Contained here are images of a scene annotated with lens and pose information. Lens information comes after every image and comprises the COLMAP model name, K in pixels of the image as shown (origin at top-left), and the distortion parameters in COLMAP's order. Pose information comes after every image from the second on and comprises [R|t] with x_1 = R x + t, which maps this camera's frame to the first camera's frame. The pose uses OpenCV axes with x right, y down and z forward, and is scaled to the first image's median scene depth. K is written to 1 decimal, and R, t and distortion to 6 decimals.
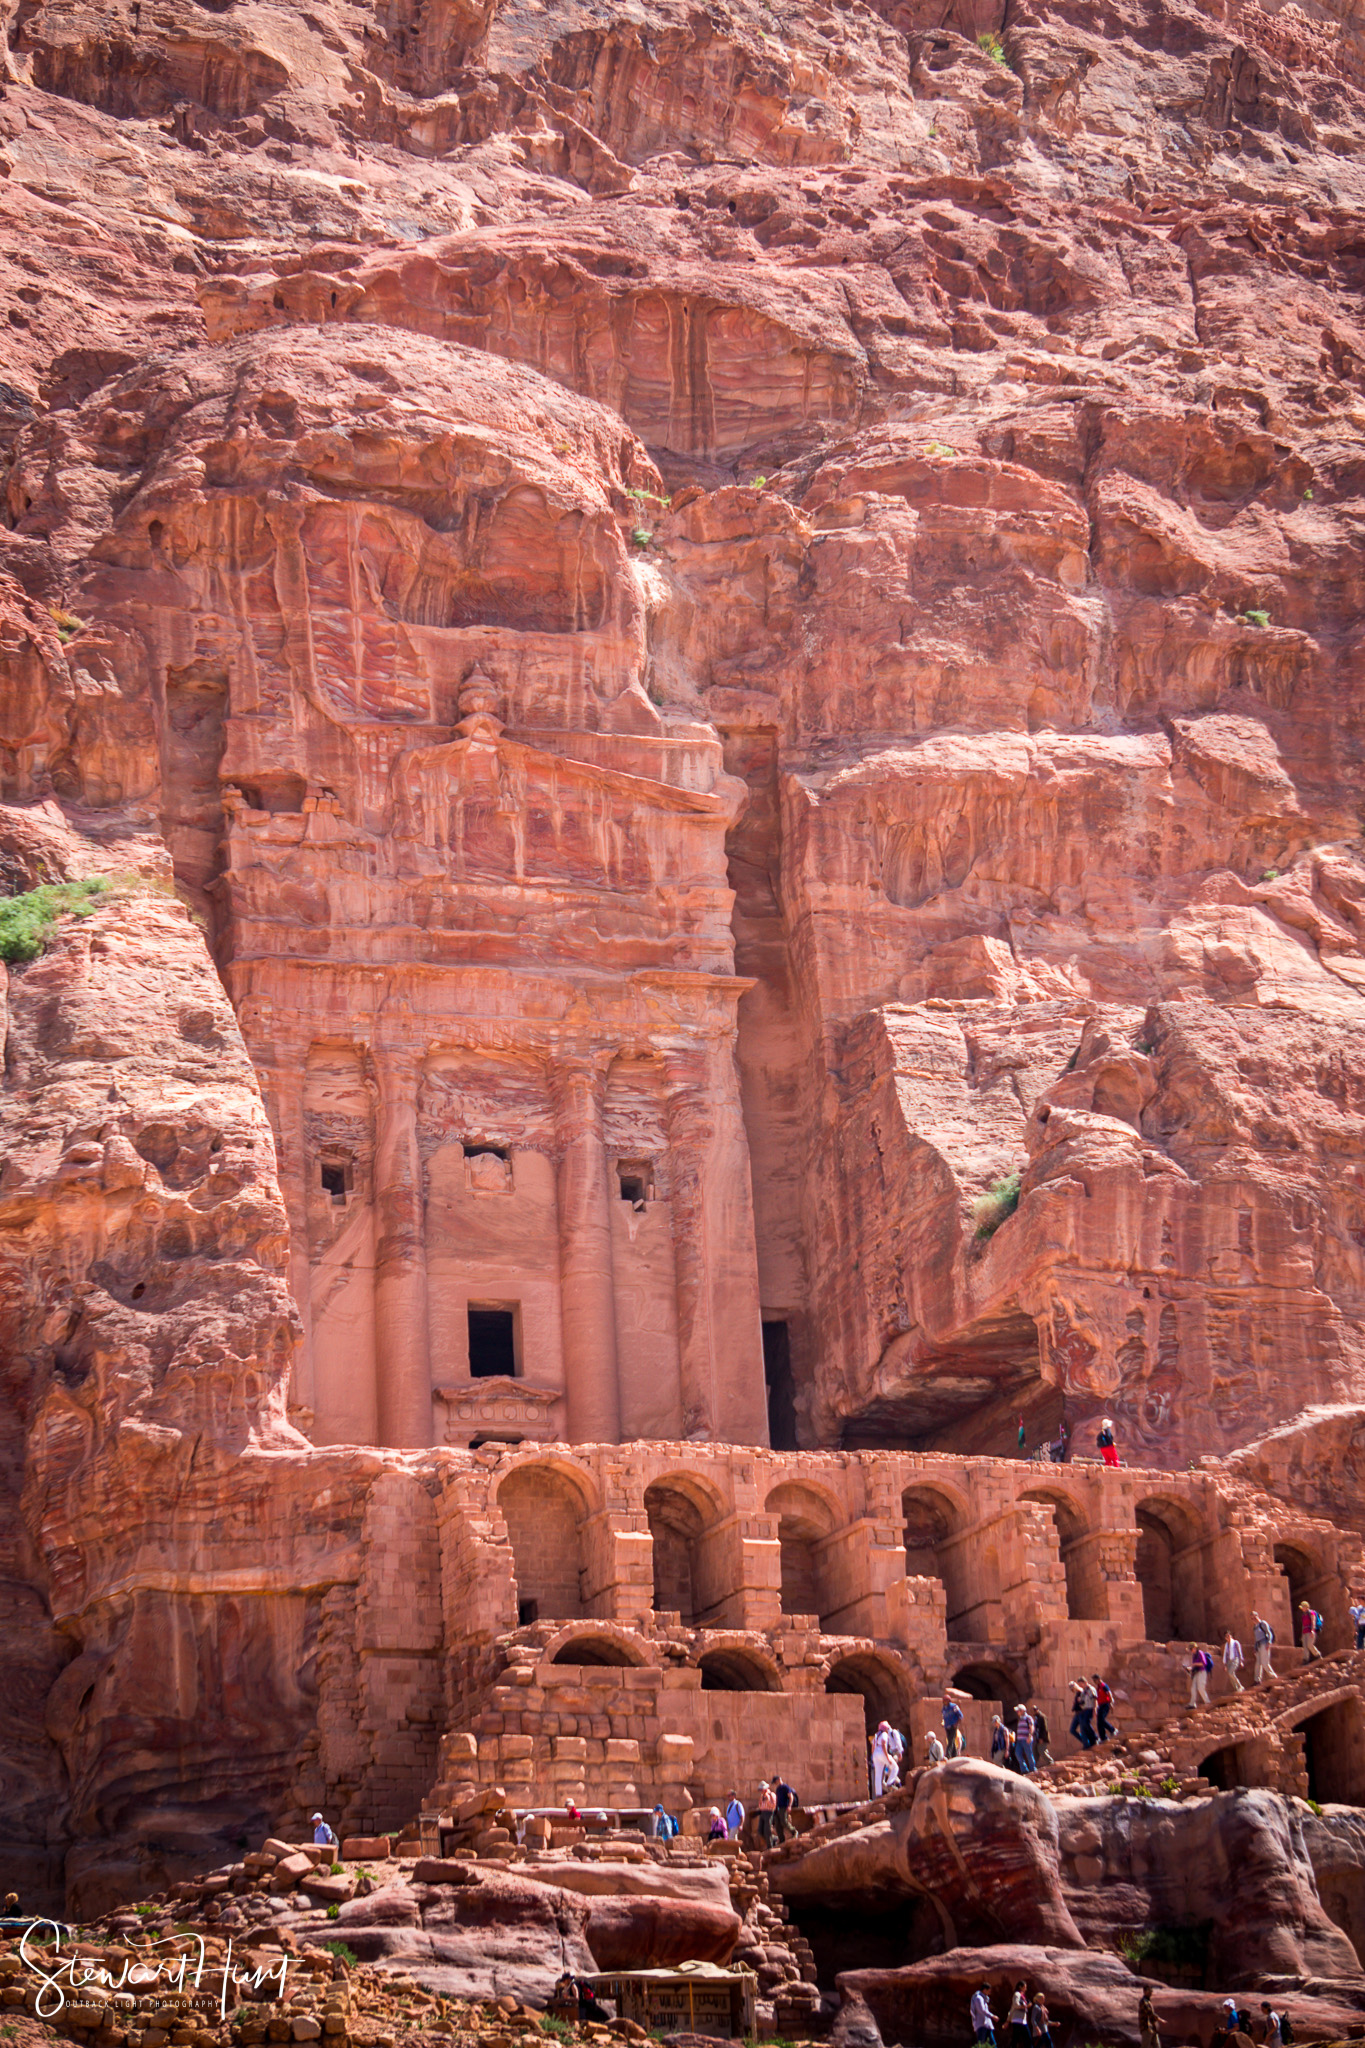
lens RADIAL K [[6640.7, 0, 682.5], [0, 6640.7, 1024.0], [0, 0, 1]] dist [0.494836, 4.856311]
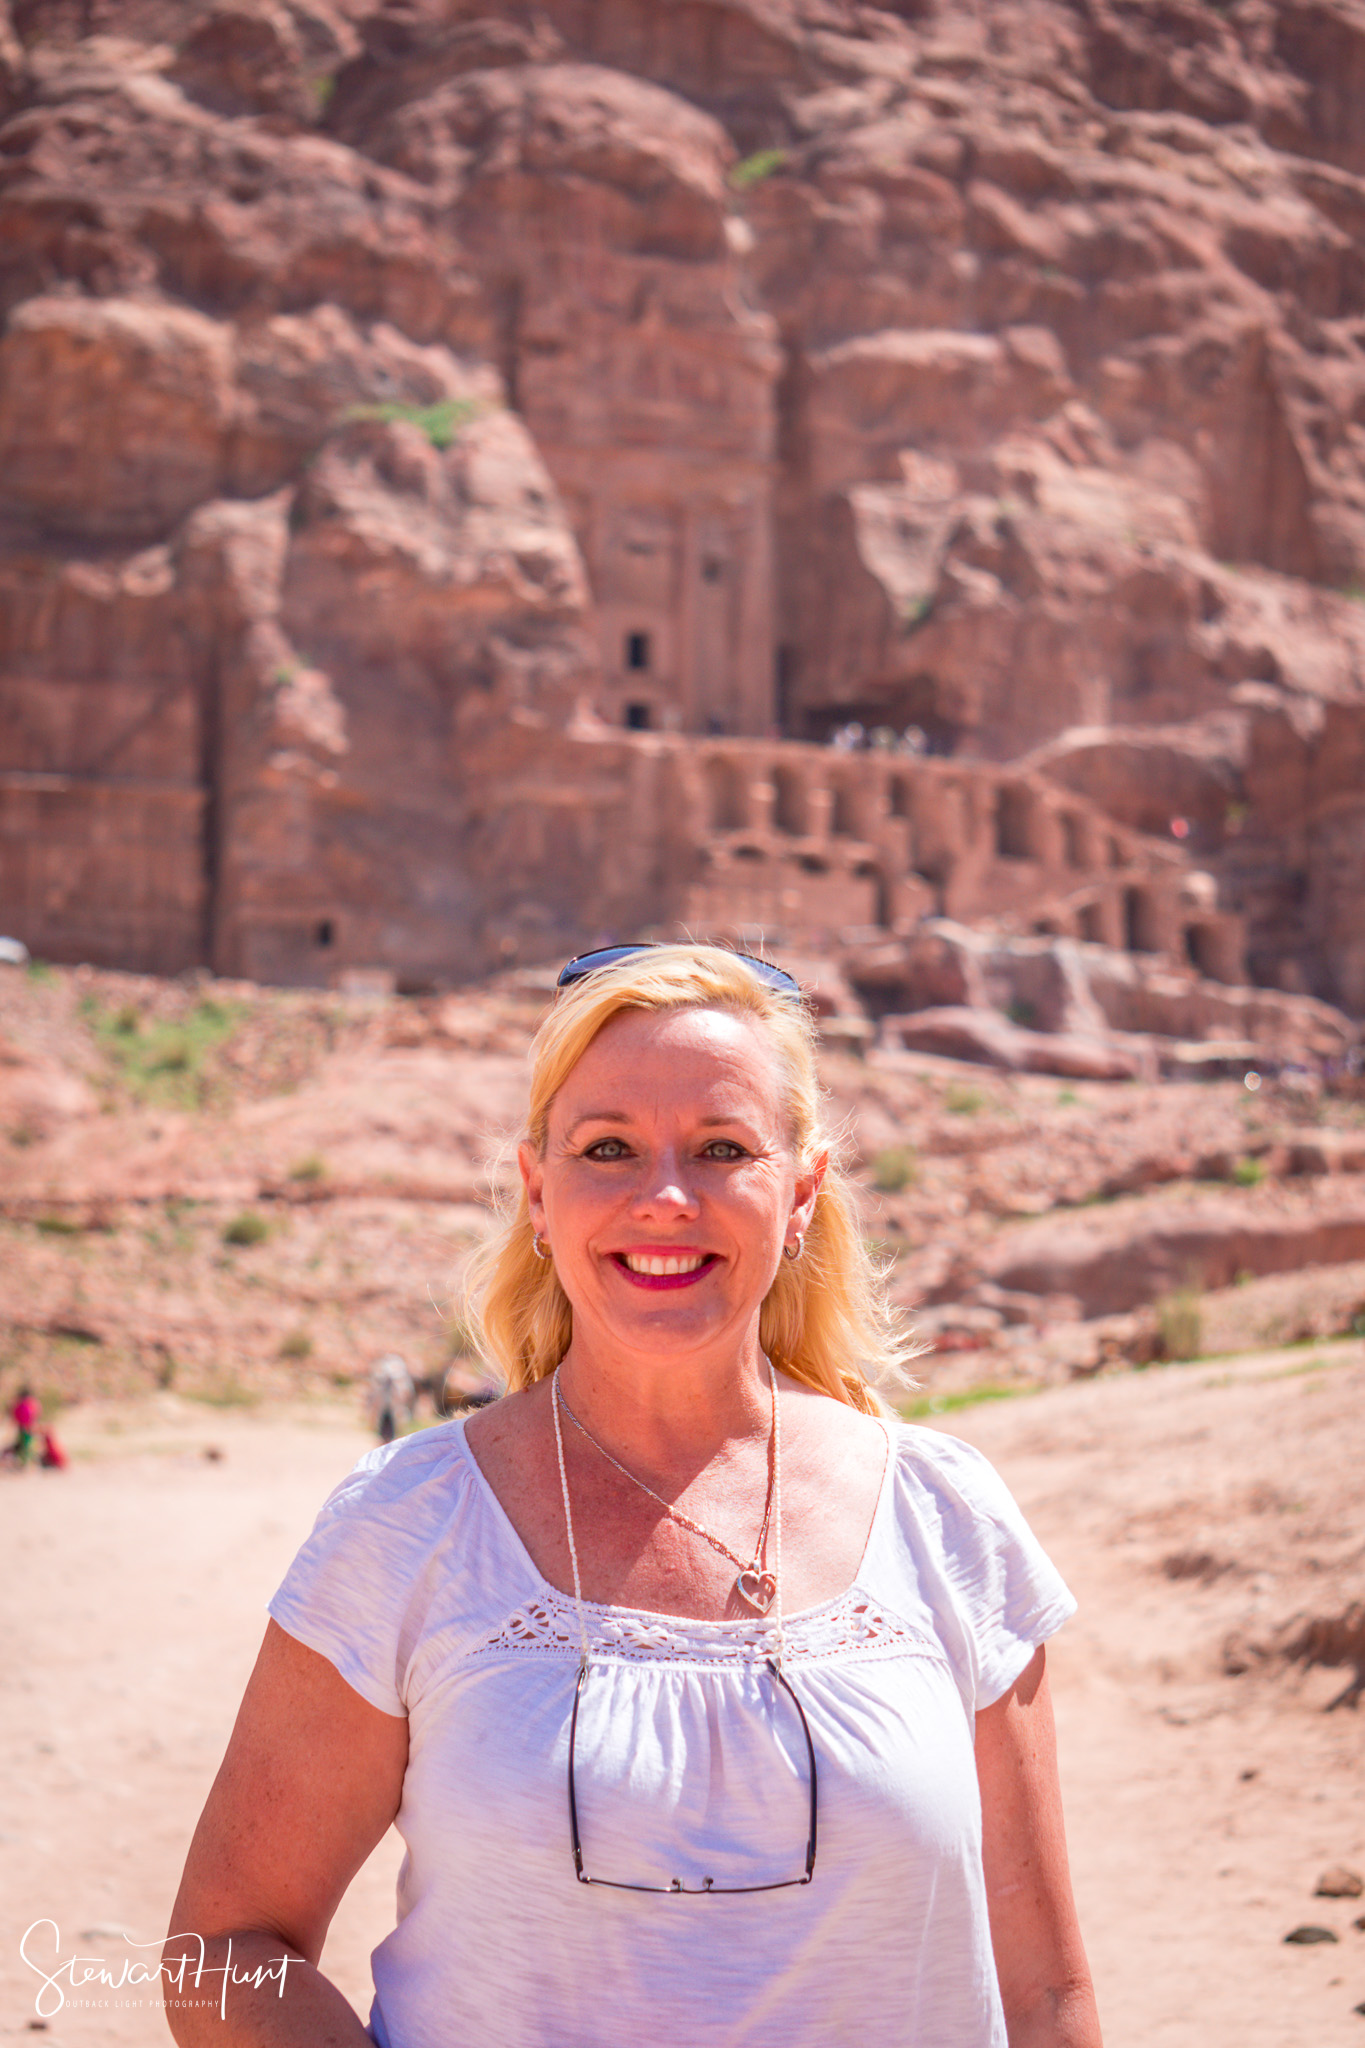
lens RADIAL K [[5978.1, 0, 684.2], [0, 5978.1, 1069.2], [0, 0, 1]] dist [0.172223, 2.212427]
pose [[0.987465, 0.074834, 0.138974, -0.239764], [-0.100634, 0.976795, 0.189063, -0.157705], [-0.121600, -0.200678, 0.972081, -0.678281]]
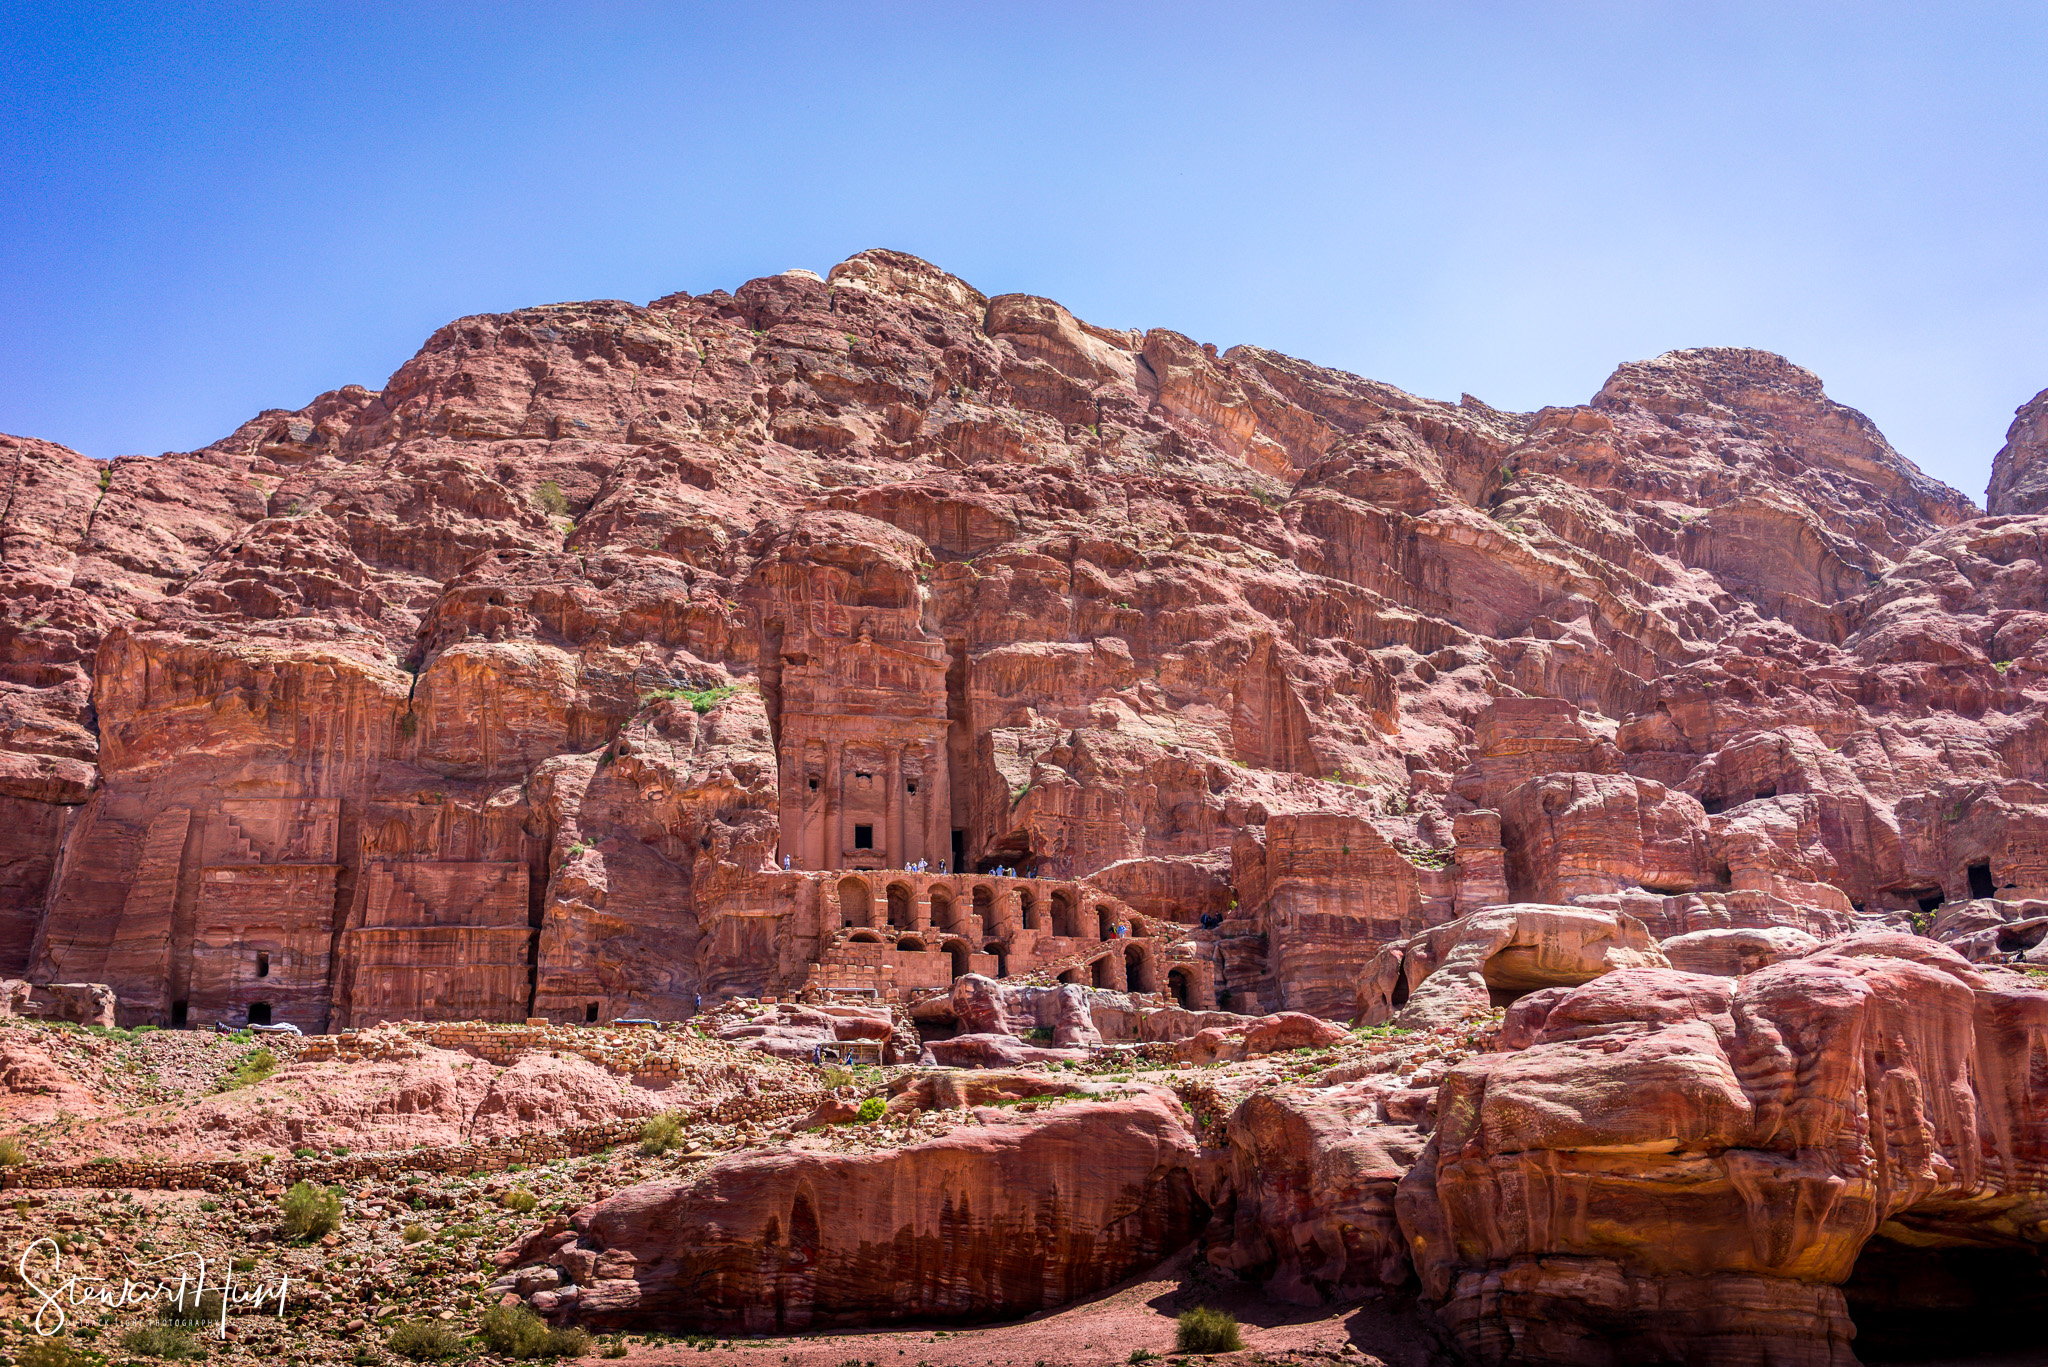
lens RADIAL K [[2064.7, 0, 1021.4], [0, 2064.7, 708.4], [0, 0, 1]] dist [0.004142, -0.013738]
pose [[0.999096, 0.008035, -0.041742, 0.082969], [-0.008620, 0.999867, -0.013874, 0.000683], [0.041625, 0.014221, 0.999032, 0.041787]]
